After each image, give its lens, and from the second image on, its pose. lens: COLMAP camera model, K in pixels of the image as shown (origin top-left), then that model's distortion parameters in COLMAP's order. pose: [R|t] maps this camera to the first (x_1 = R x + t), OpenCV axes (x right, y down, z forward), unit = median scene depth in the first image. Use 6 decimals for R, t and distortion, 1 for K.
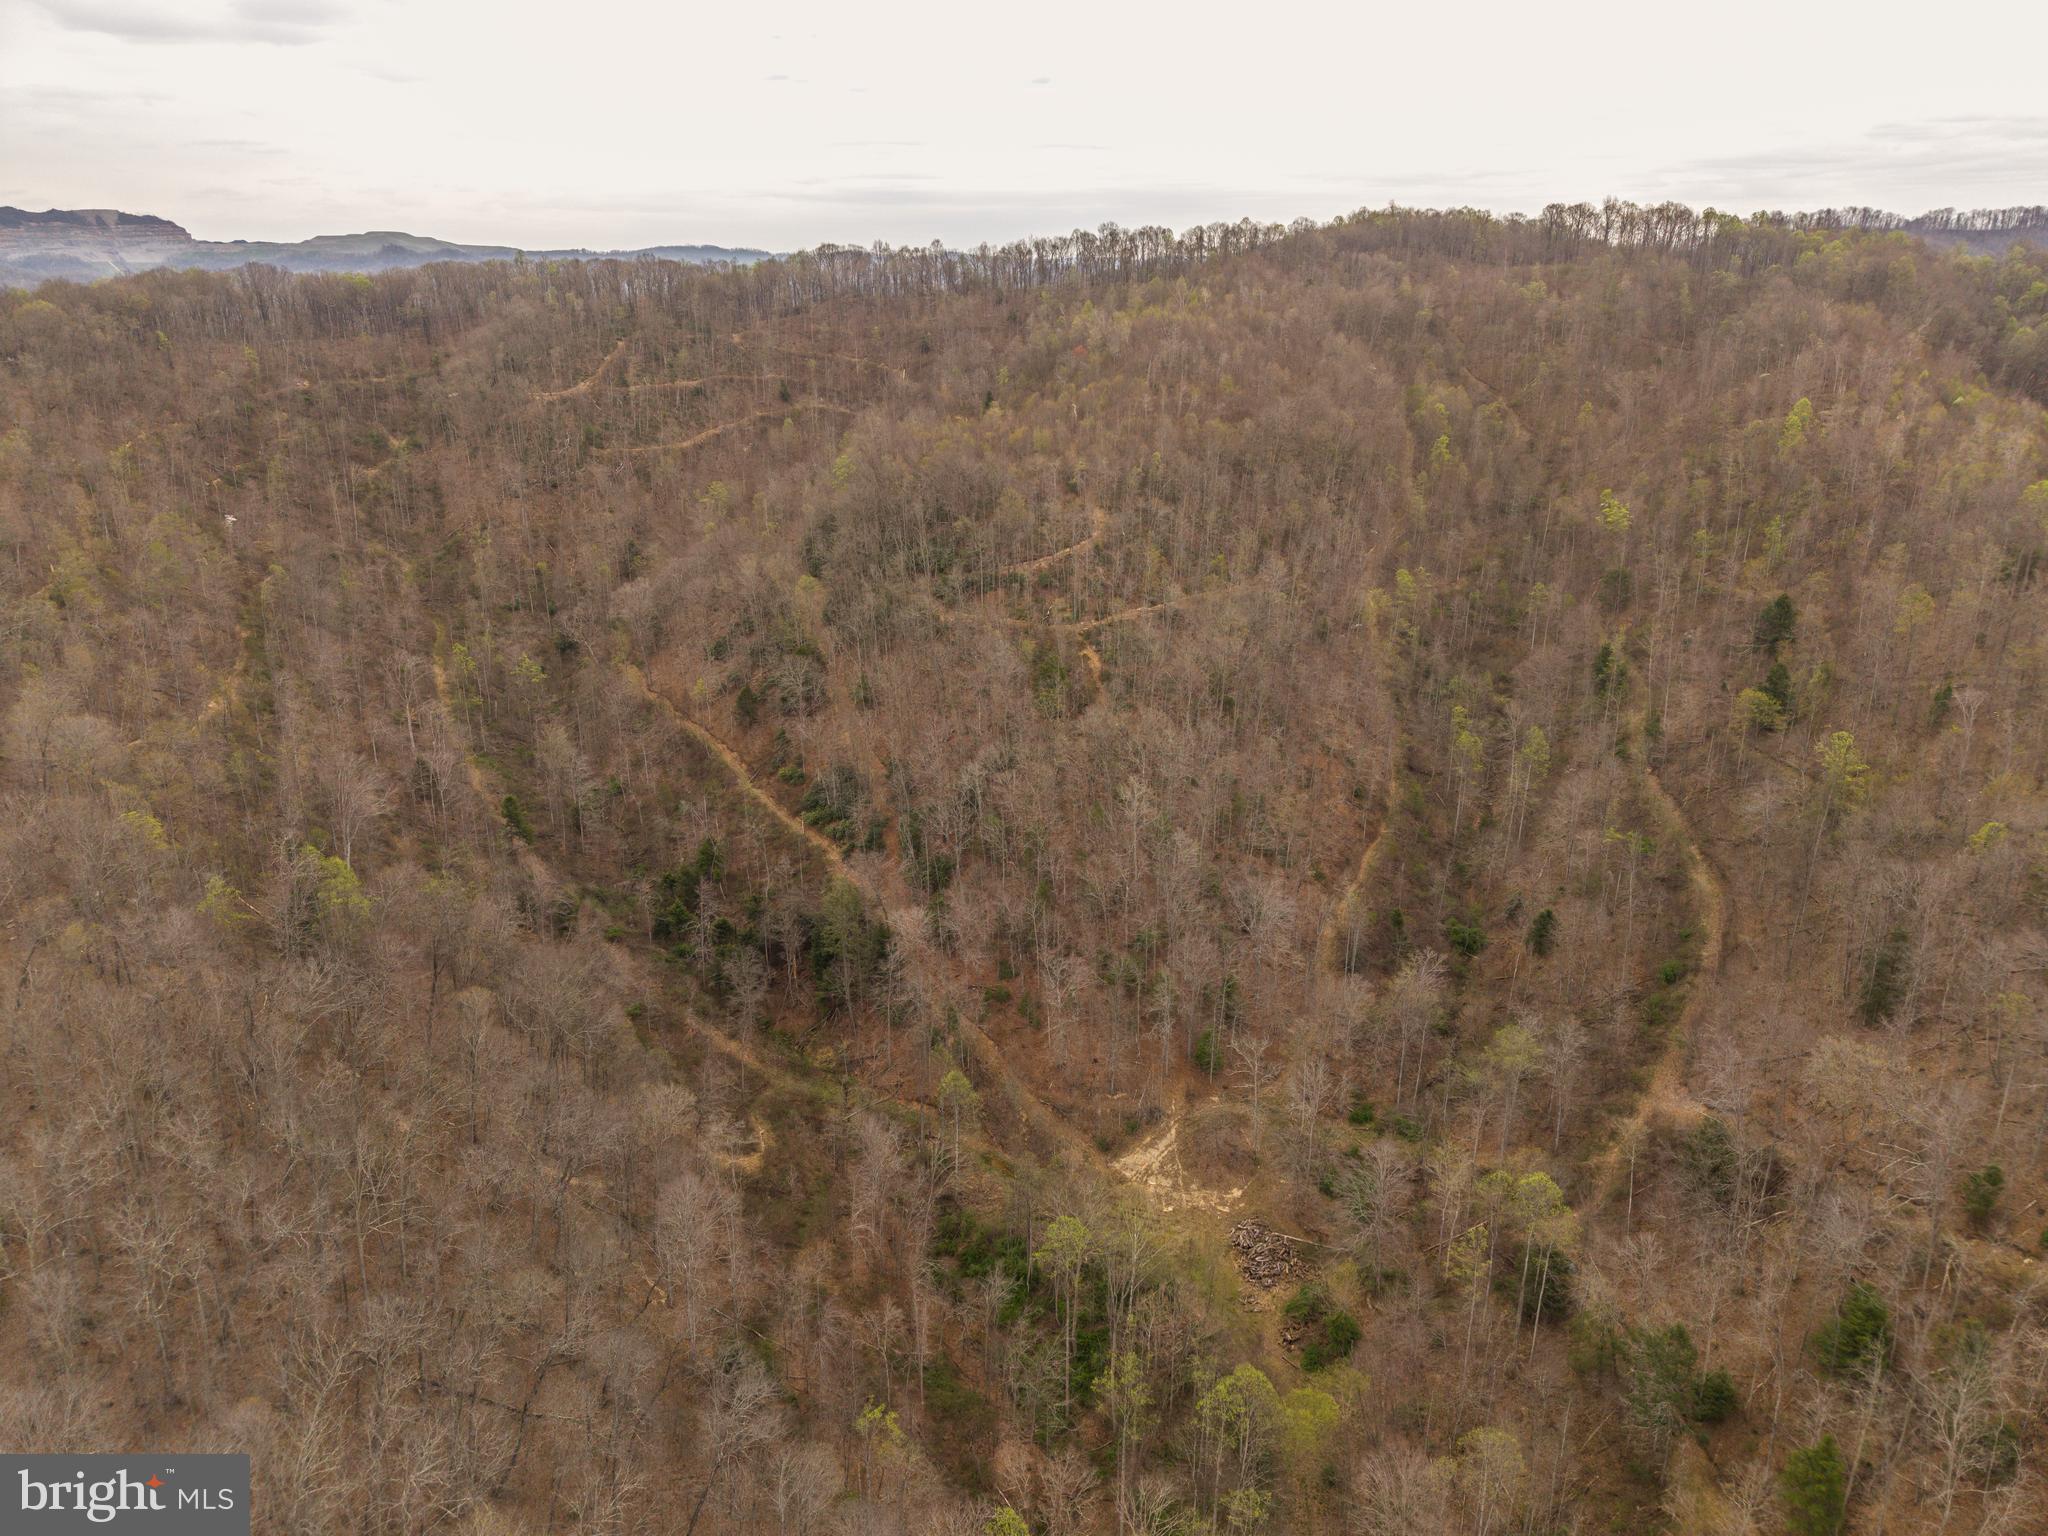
lens RADIAL K [[1414.3, 0, 1028.3], [0, 1414.3, 759.7], [0, 0, 1]] dist [0.046173, -0.036552]
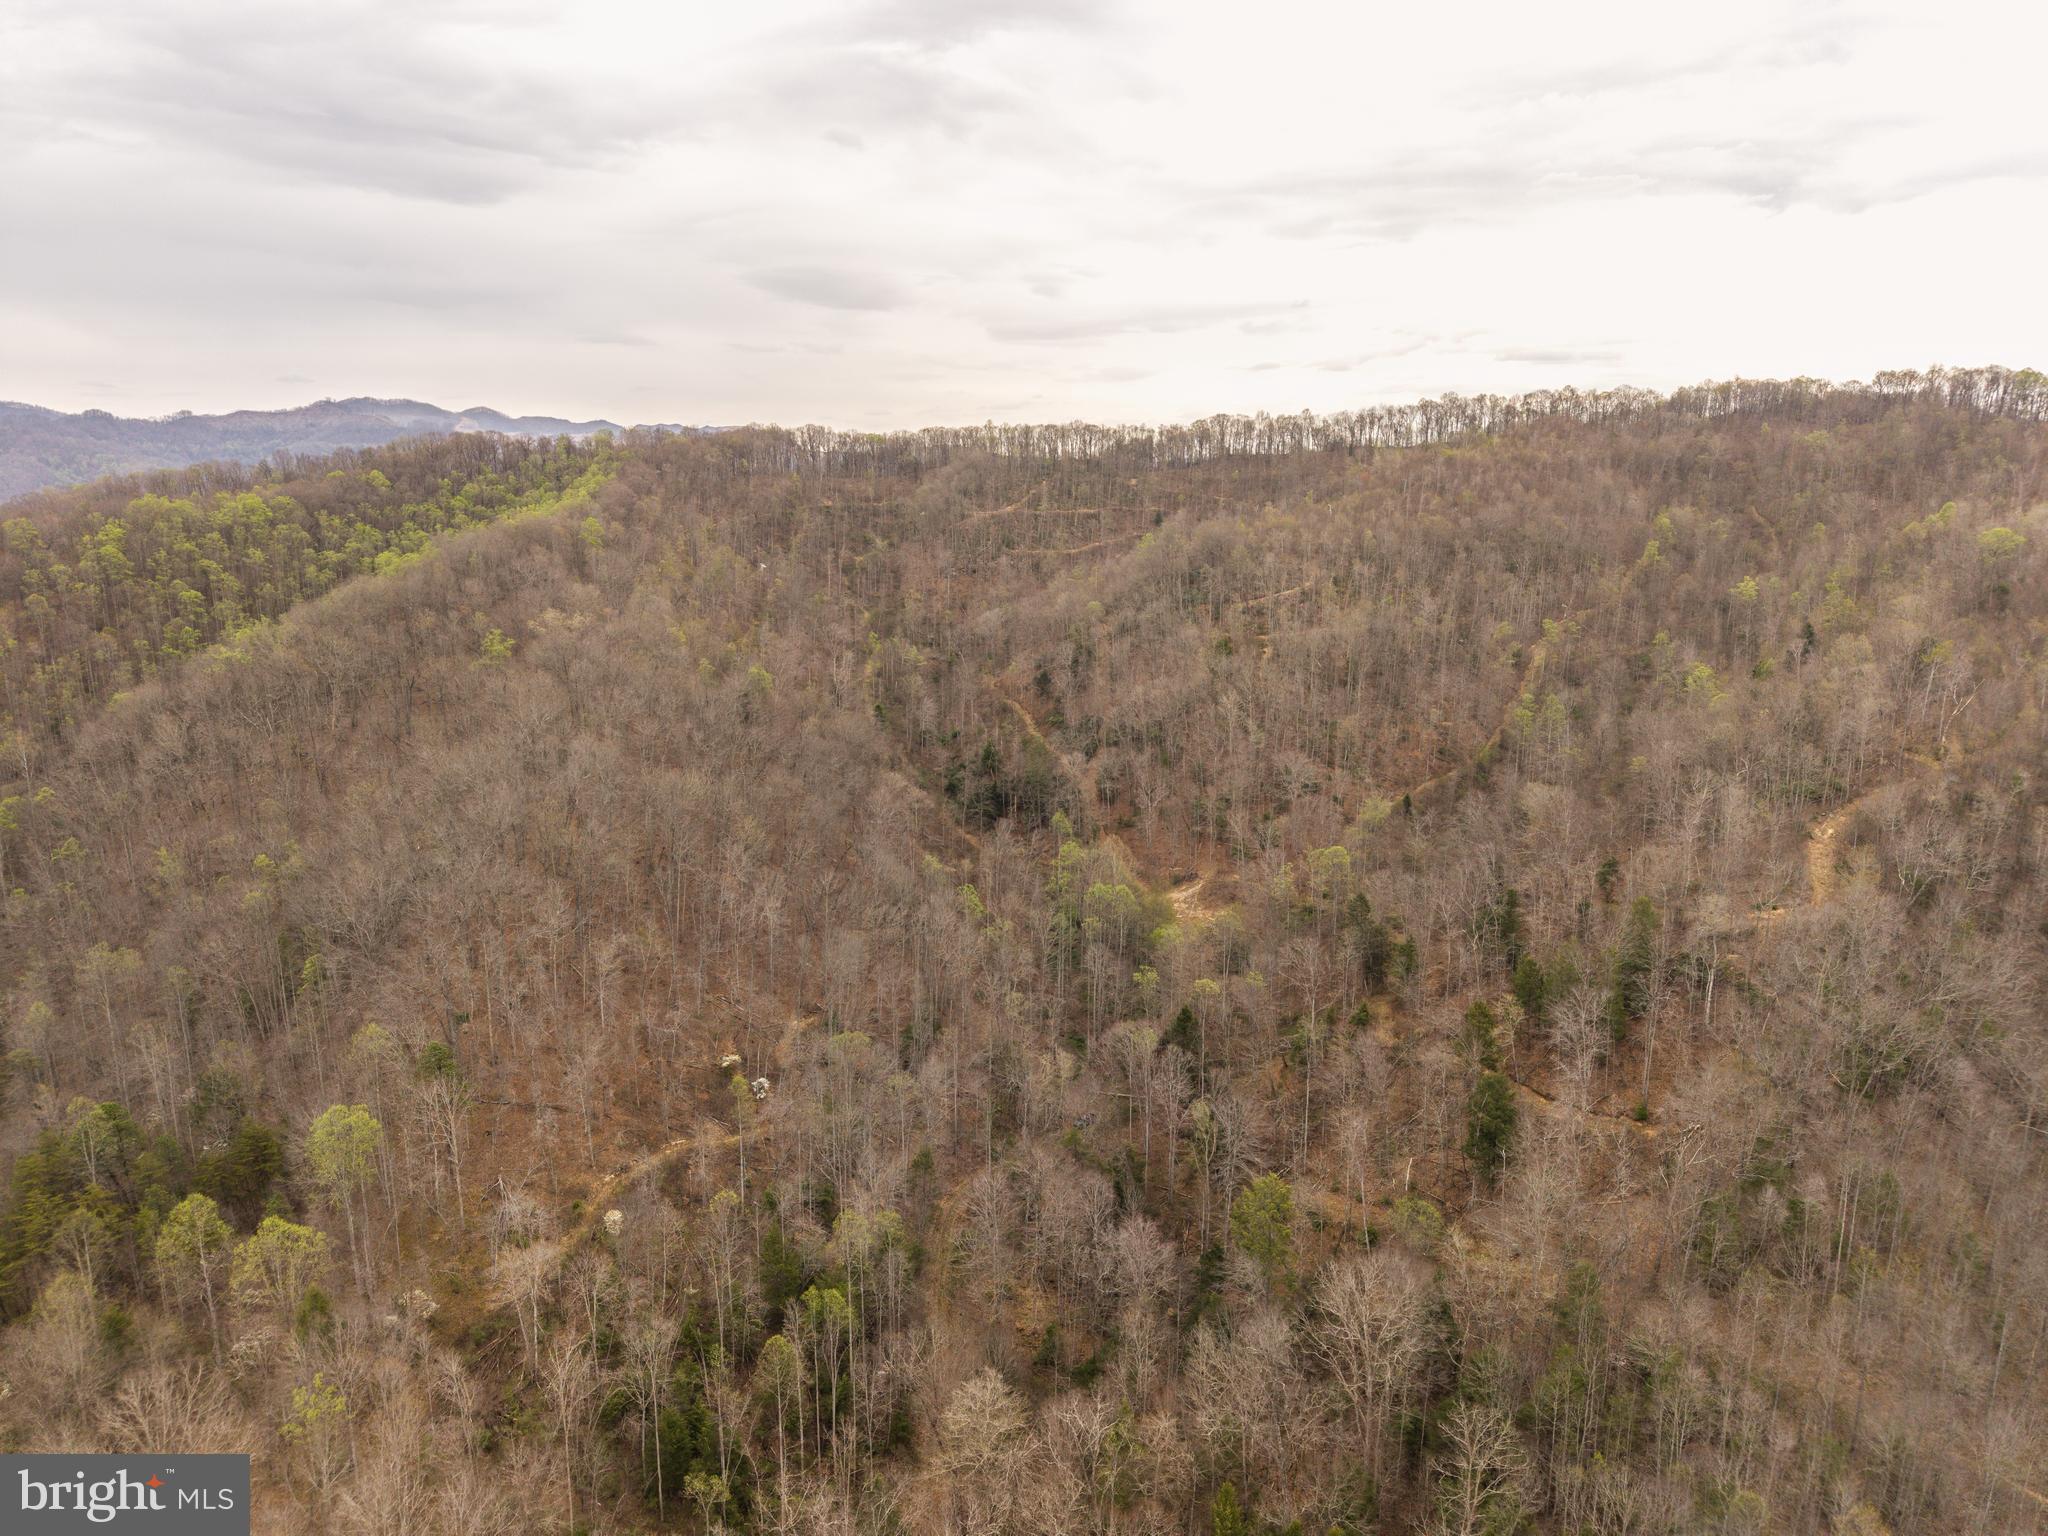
lens RADIAL K [[1414.3, 0, 1018.0], [0, 1414.3, 782.8], [0, 0, 1]] dist [0.046173, -0.036552]
pose [[0.937570, 0.080254, -0.338410, 0.291058], [-0.120261, 0.987801, -0.098928, 0.216479], [0.326343, 0.133450, 0.935784, -0.389685]]
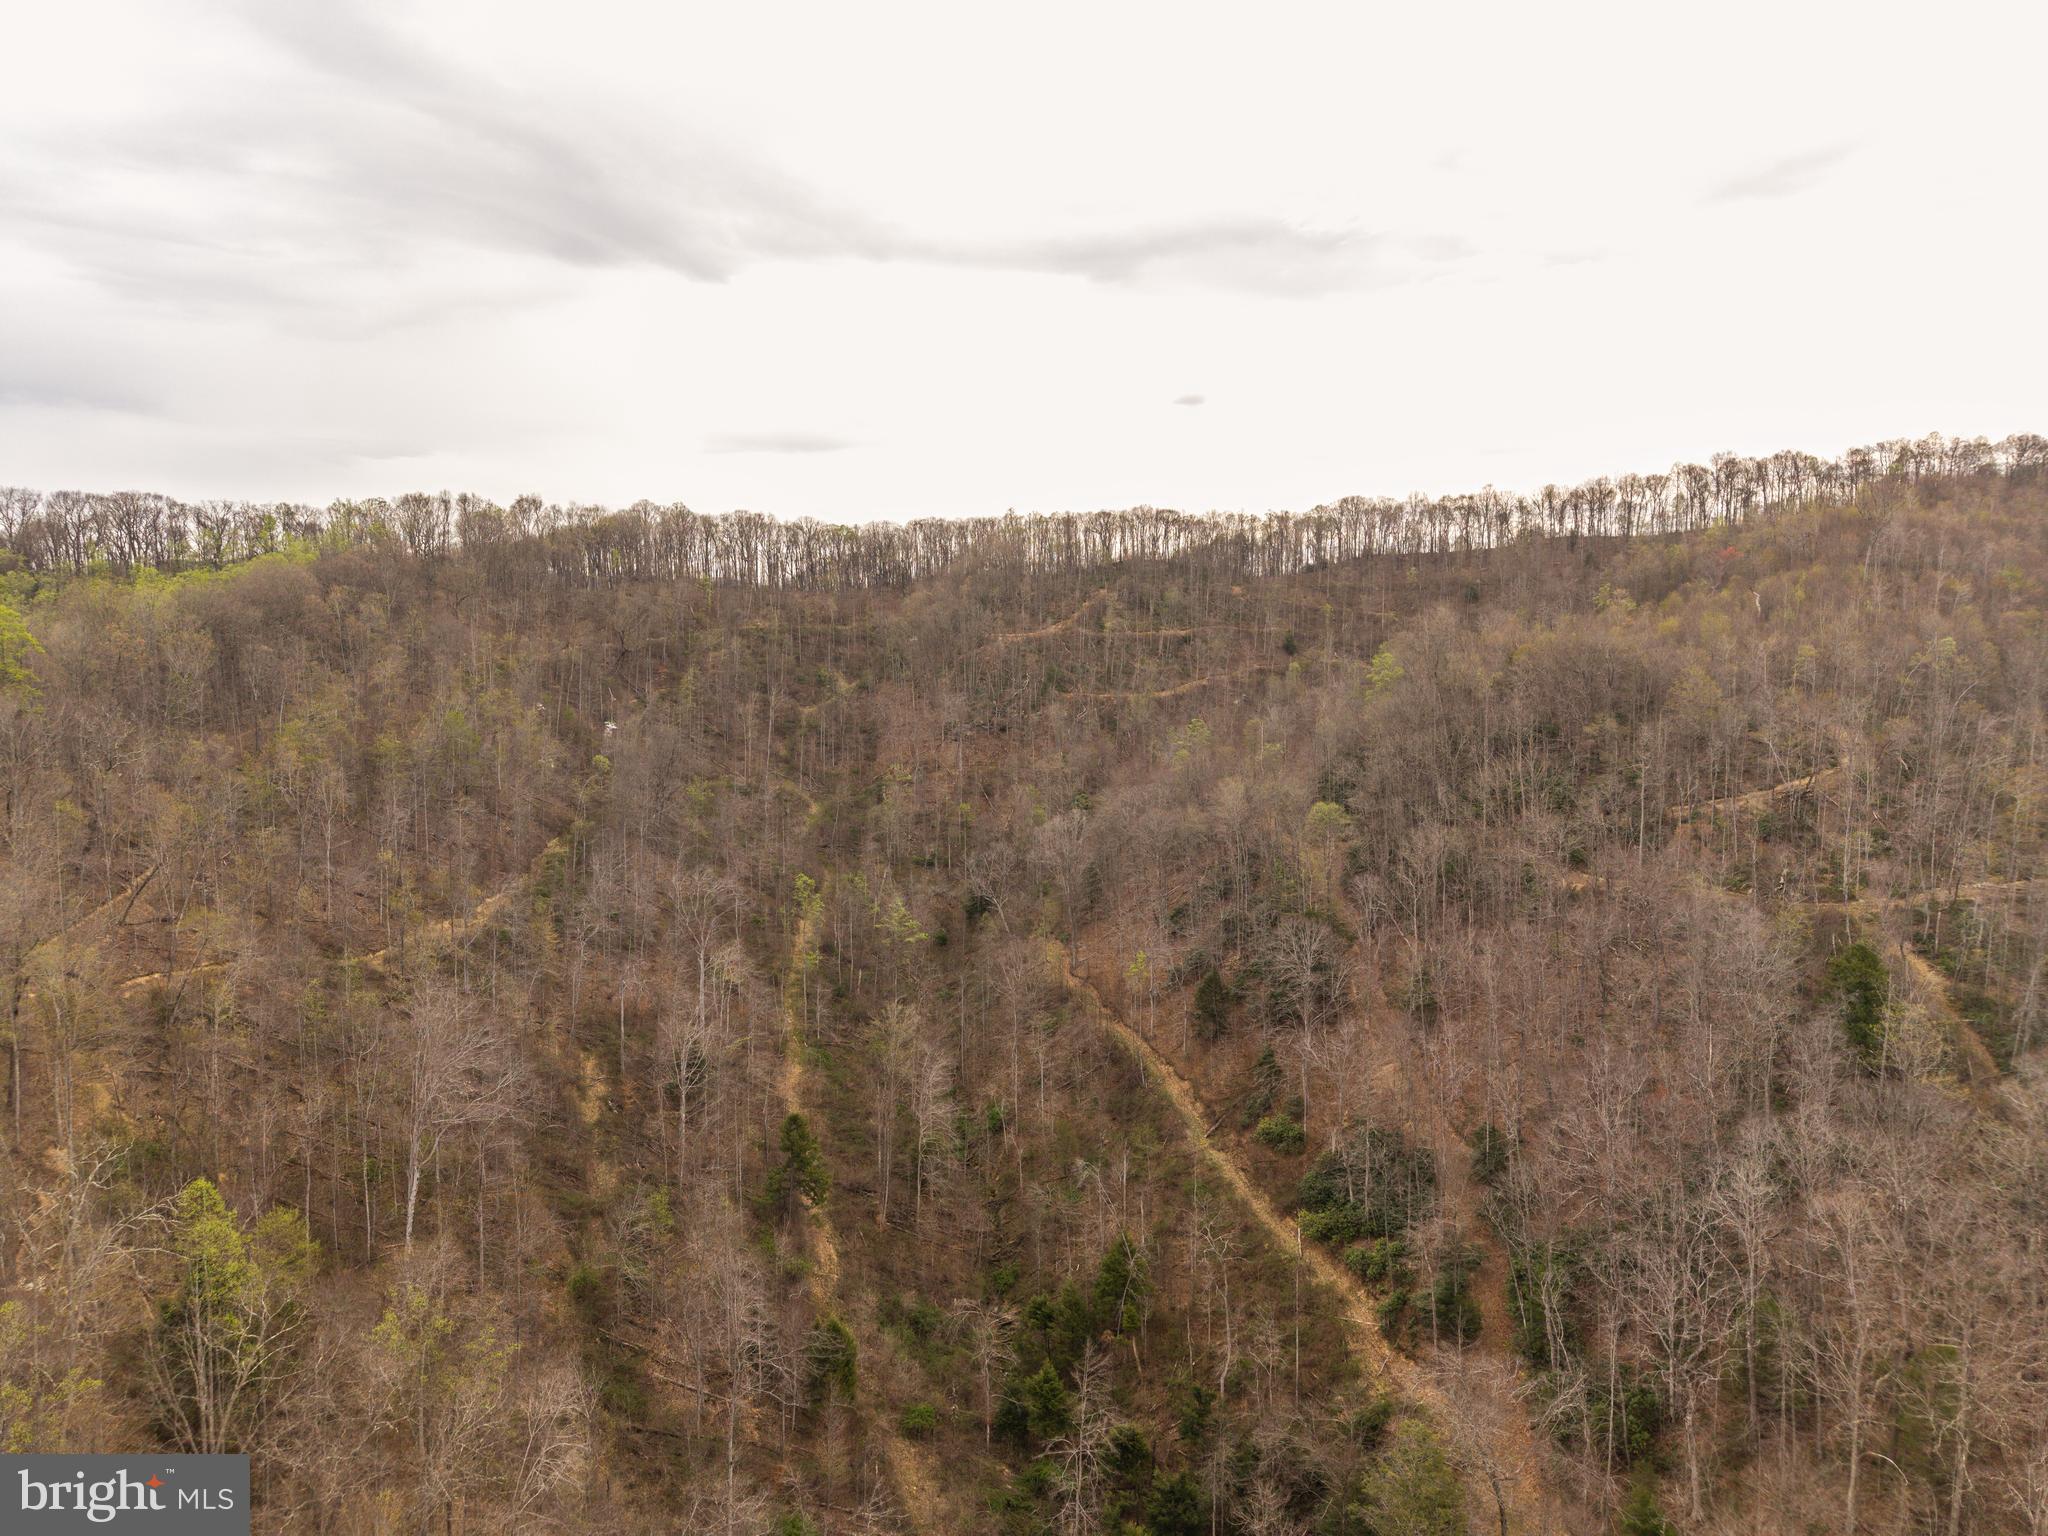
lens RADIAL K [[1414.3, 0, 1008.2], [0, 1414.3, 751.9], [0, 0, 1]] dist [0.046173, -0.036552]
pose [[0.938999, 0.029539, -0.342648, -0.075554], [-0.112227, 0.968084, -0.224094, 0.002603], [0.325092, 0.248878, 0.912346, 0.389081]]
